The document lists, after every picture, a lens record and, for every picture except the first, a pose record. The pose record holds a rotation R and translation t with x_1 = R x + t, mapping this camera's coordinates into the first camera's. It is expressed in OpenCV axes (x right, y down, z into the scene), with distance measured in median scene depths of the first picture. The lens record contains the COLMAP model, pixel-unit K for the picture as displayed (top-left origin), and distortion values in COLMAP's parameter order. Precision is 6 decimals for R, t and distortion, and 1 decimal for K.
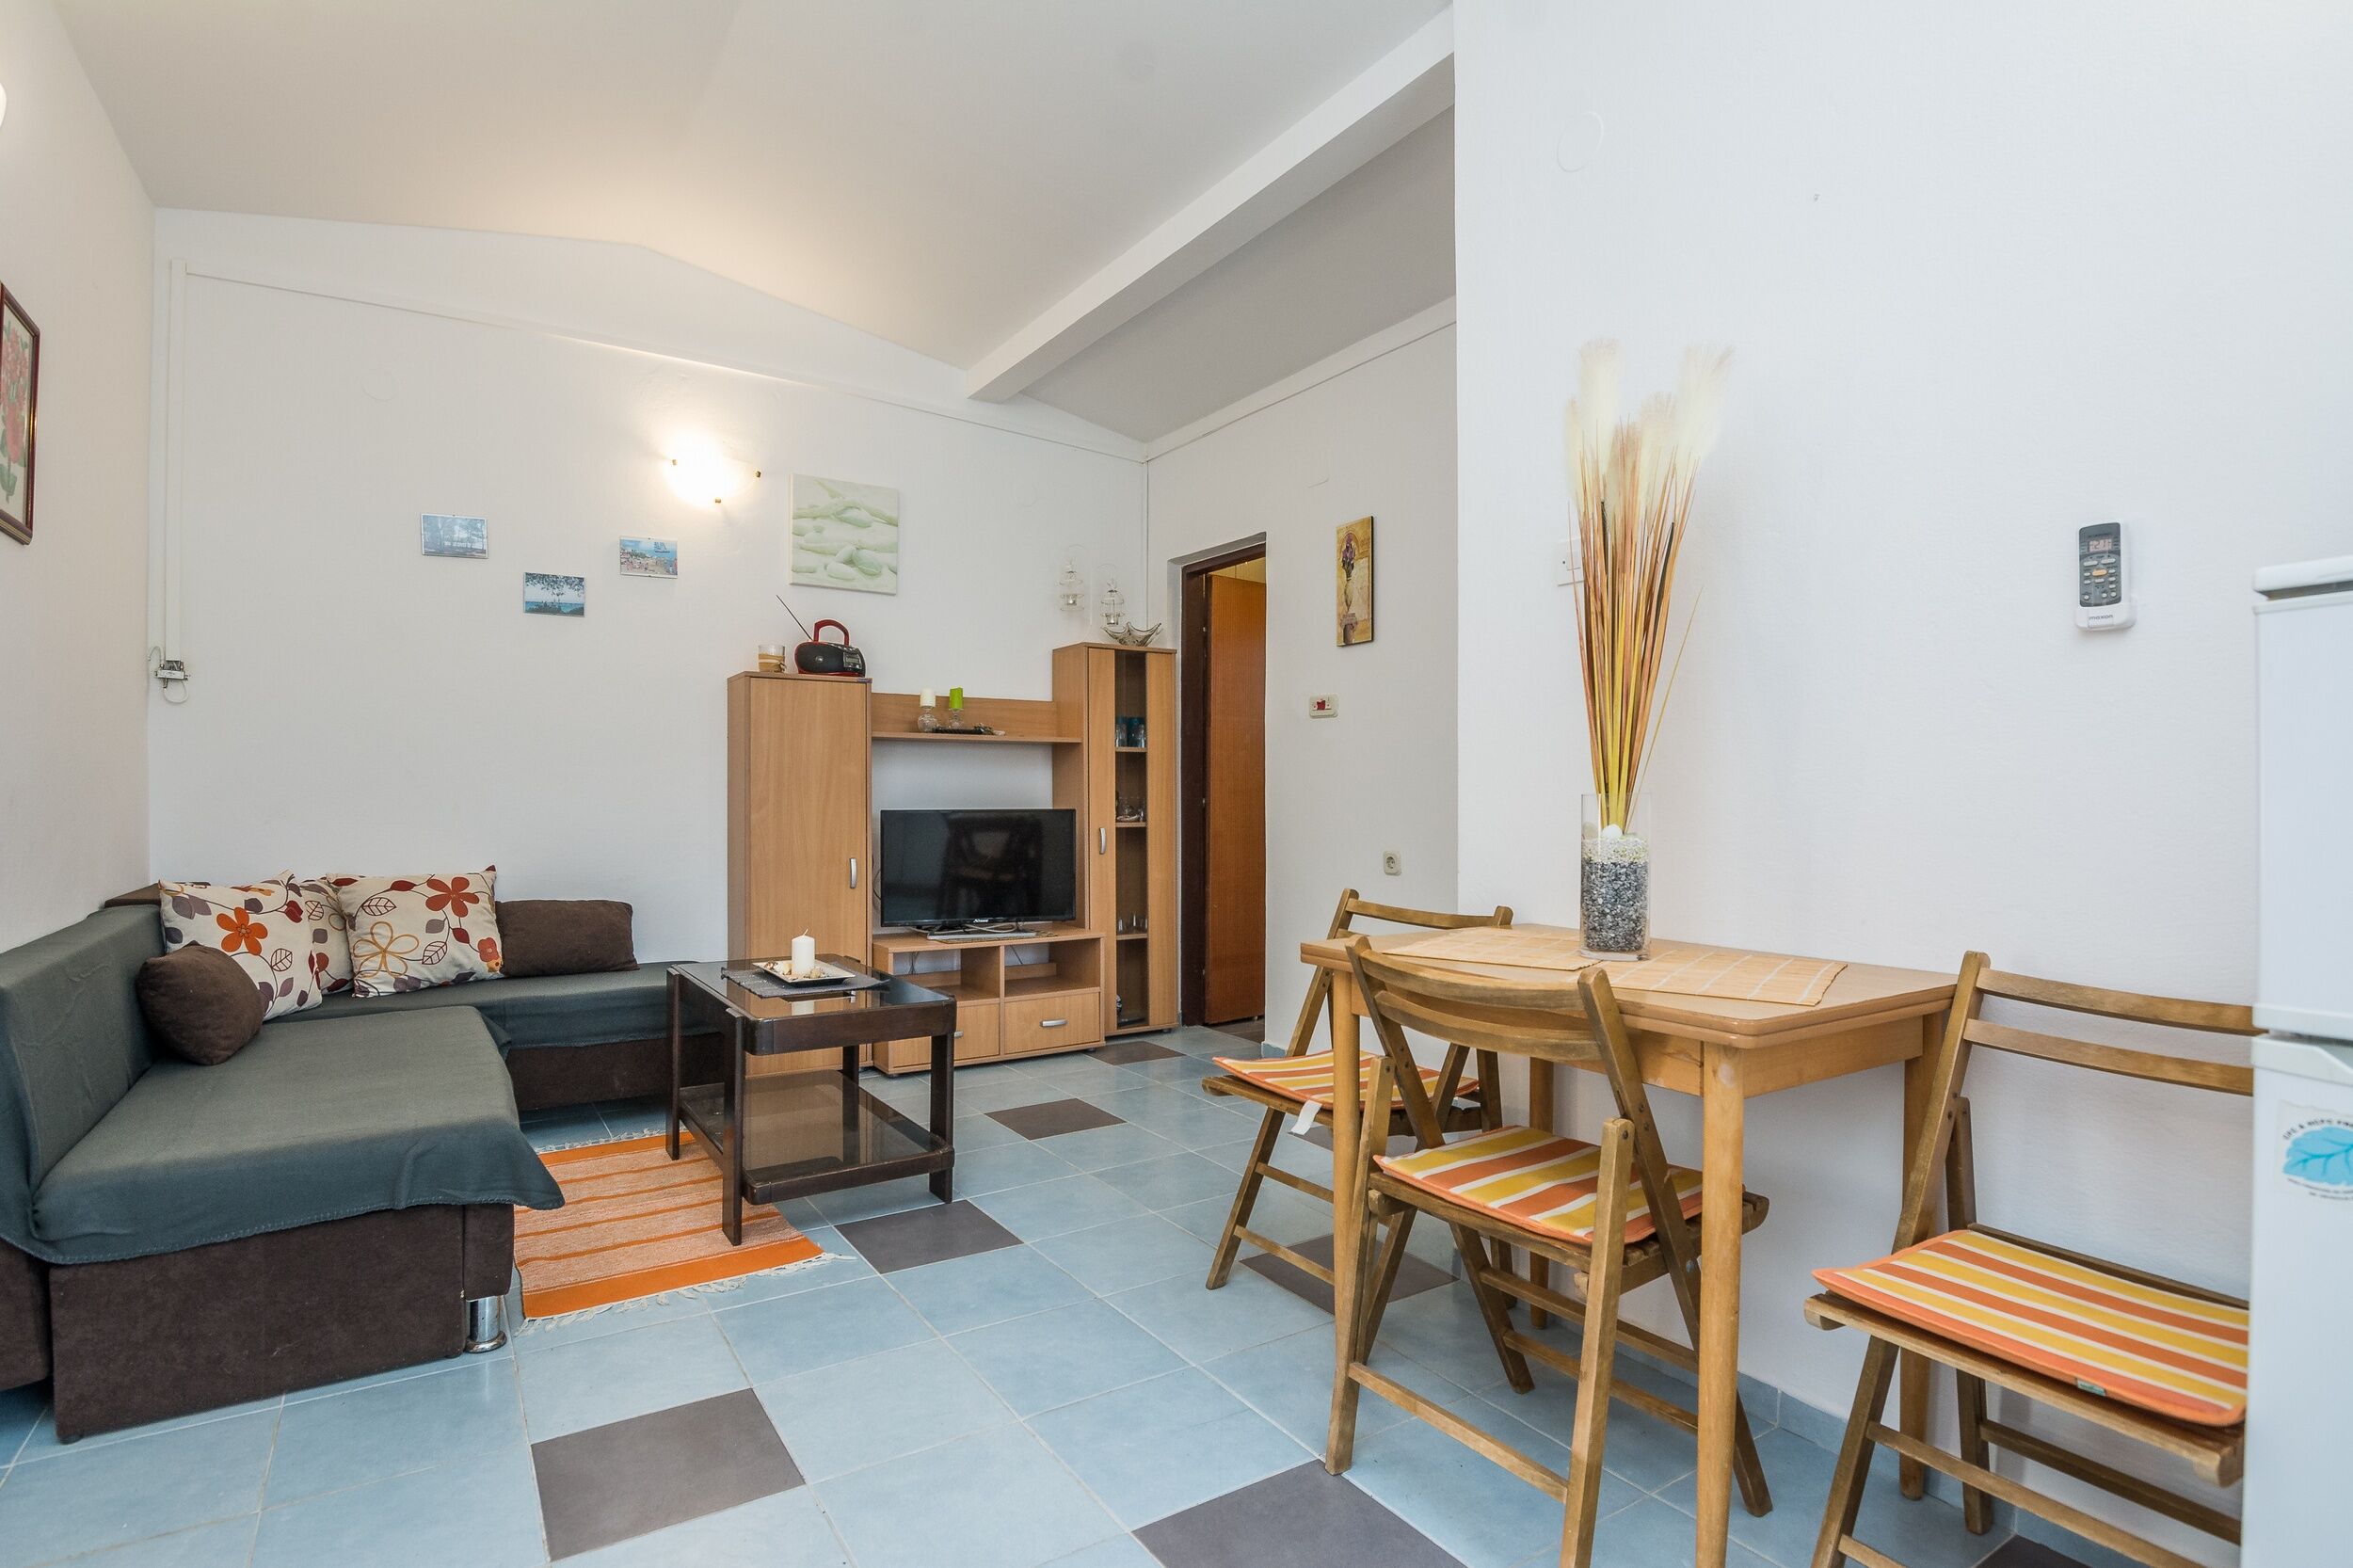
lens RADIAL K [[1144.5, 0, 1173.3], [0, 1144.5, 794.2], [0, 0, 1]] dist [-0.019029, -0.001181]
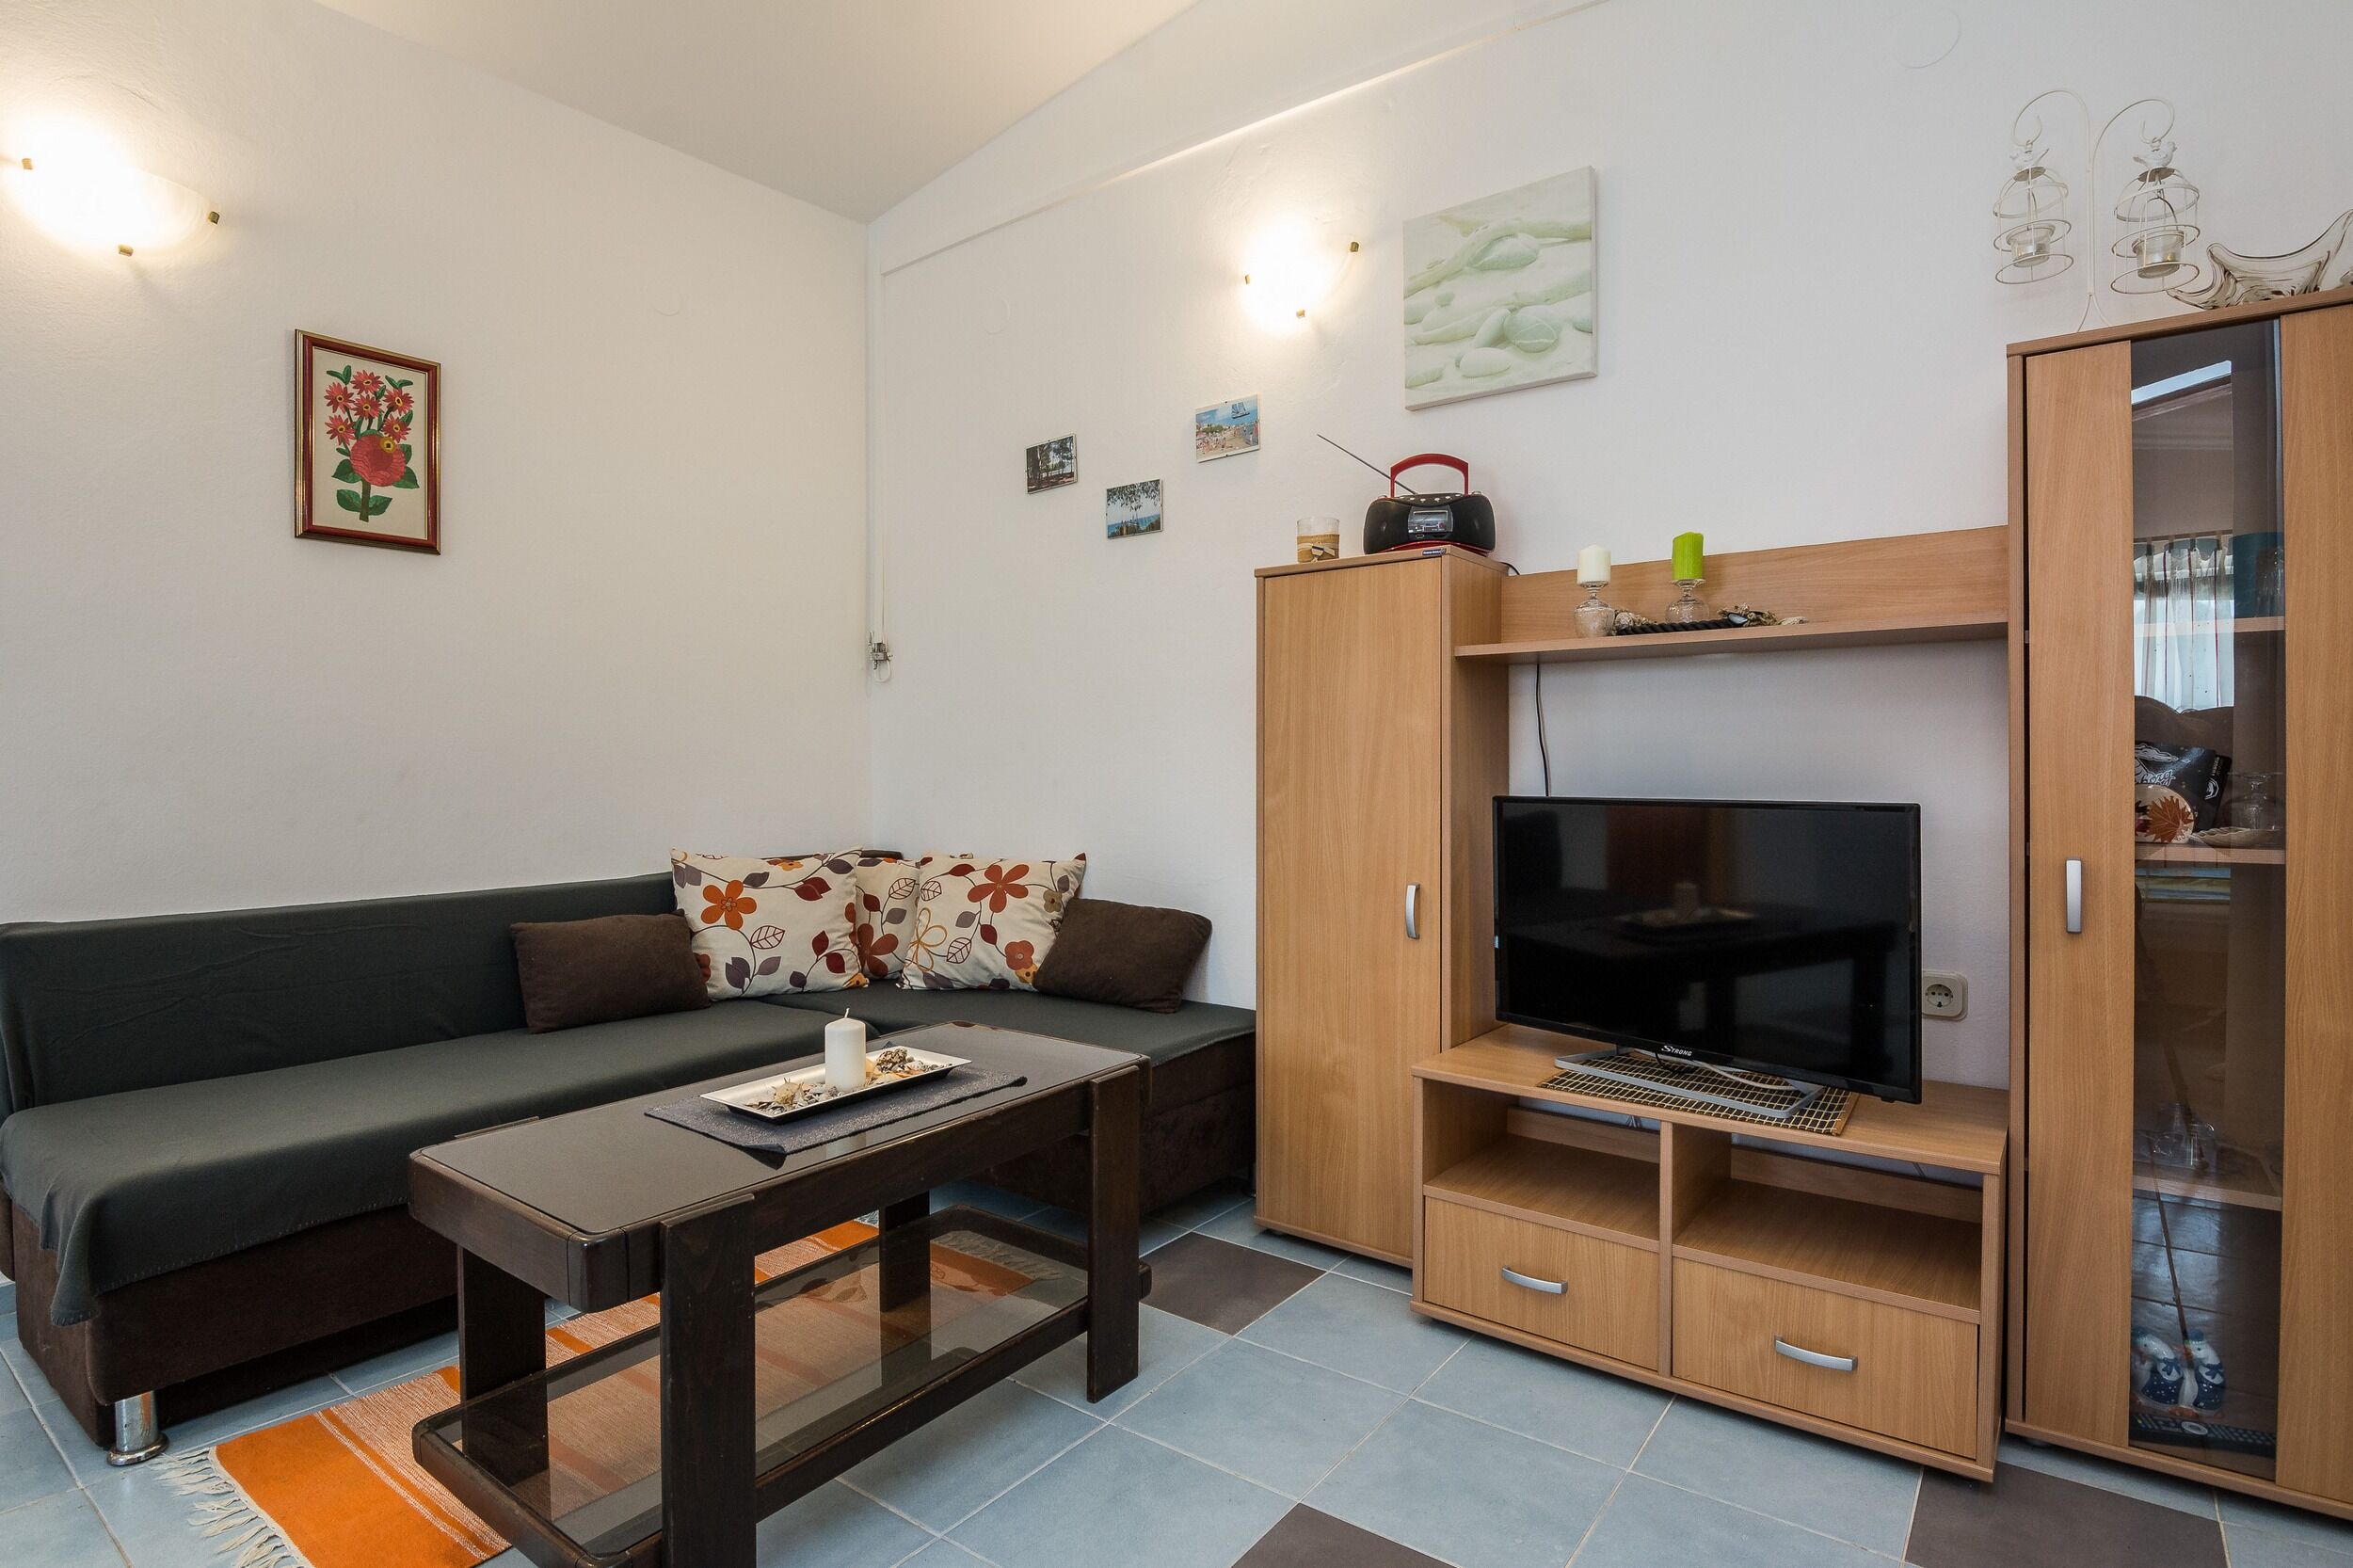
lens RADIAL K [[1144.5, 0, 1164.1], [0, 1144.5, 784.4], [0, 0, 1]] dist [-0.019029, -0.001181]
pose [[0.351693, 0.012726, -0.936029, 0.189081], [0.003507, 0.999883, 0.014912, 0.000368], [0.936109, -0.008527, 0.351607, 0.720388]]
